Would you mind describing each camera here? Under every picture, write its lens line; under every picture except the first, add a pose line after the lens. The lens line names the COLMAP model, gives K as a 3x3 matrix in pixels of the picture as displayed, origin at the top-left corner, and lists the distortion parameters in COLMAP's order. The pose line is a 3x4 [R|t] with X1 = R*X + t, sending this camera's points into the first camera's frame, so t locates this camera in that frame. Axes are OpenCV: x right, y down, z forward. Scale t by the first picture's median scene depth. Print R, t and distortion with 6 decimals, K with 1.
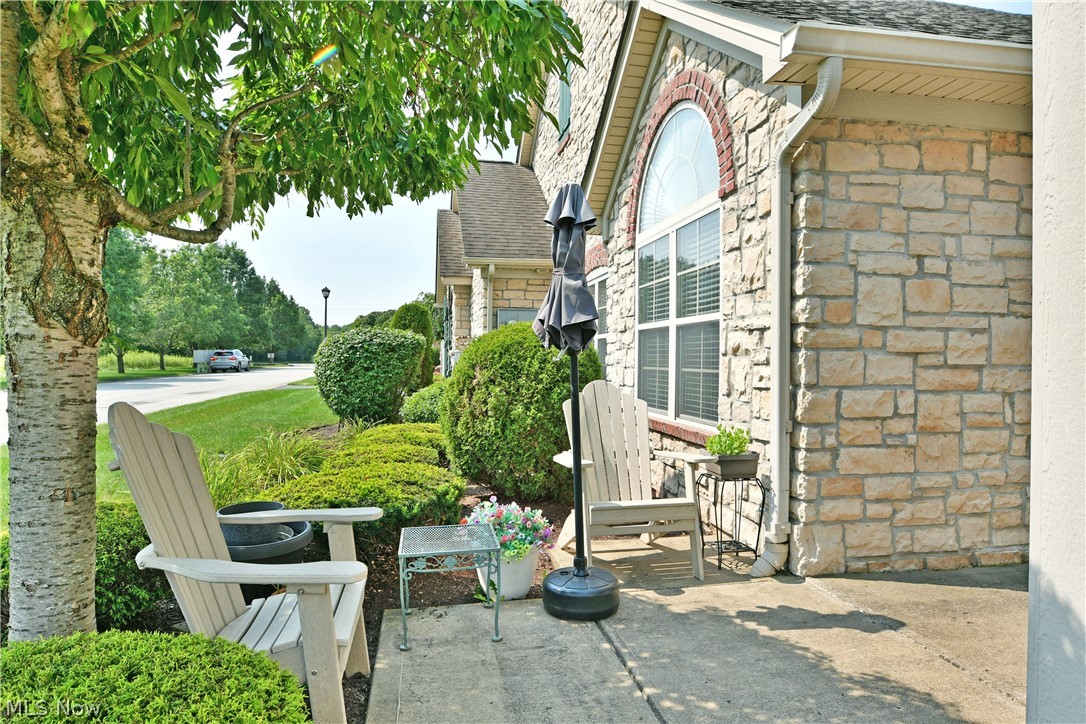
lens RADIAL K [[663.6, 0, 537.9], [0, 663.6, 353.8], [0, 0, 1]] dist [-0.012101, -0.002546]
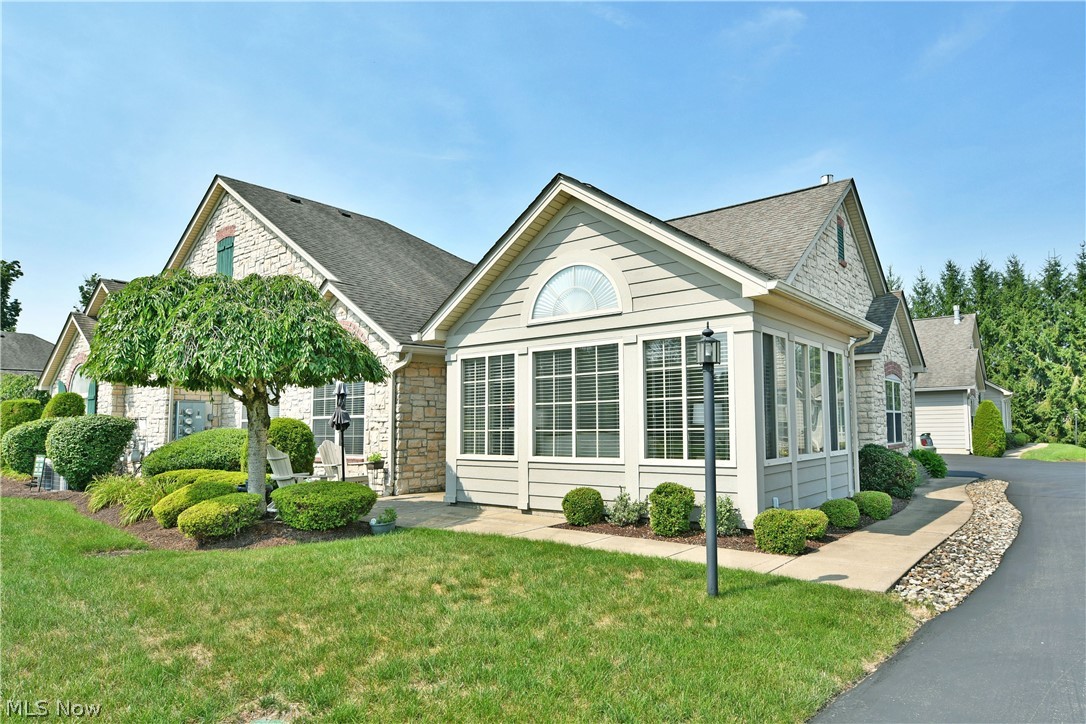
lens RADIAL K [[663.5, 0, 561.9], [0, 663.5, 364.6], [0, 0, 1]] dist [-0.002692, -0.000796]
pose [[0.733961, 0.047863, 0.677503, -1.294917], [0.012536, 0.996389, -0.083972, -0.035148], [-0.679076, 0.070125, 0.730711, -2.066800]]
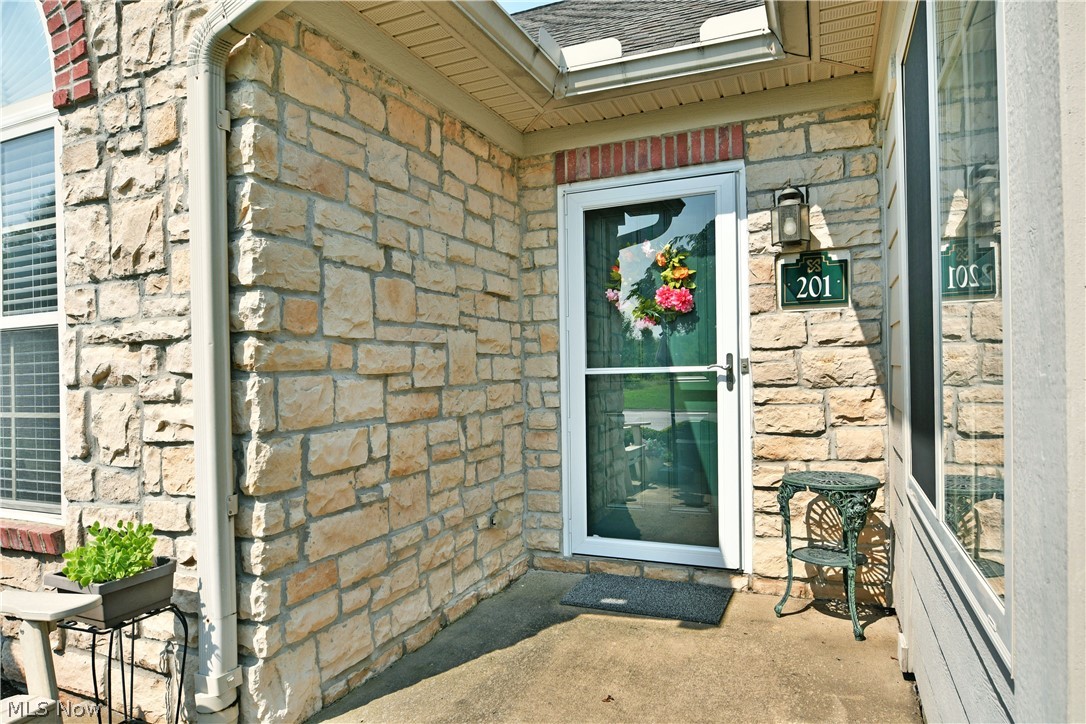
lens RADIAL K [[655.0, 0, 543.3], [0, 655.0, 366.4], [0, 0, 1]] dist [-0.013807, -0.001863]
pose [[0.544566, -0.020484, 0.838467, 0.042529], [0.025489, 0.999644, 0.007868, -0.012260], [-0.838330, 0.017087, 0.544895, 0.443326]]
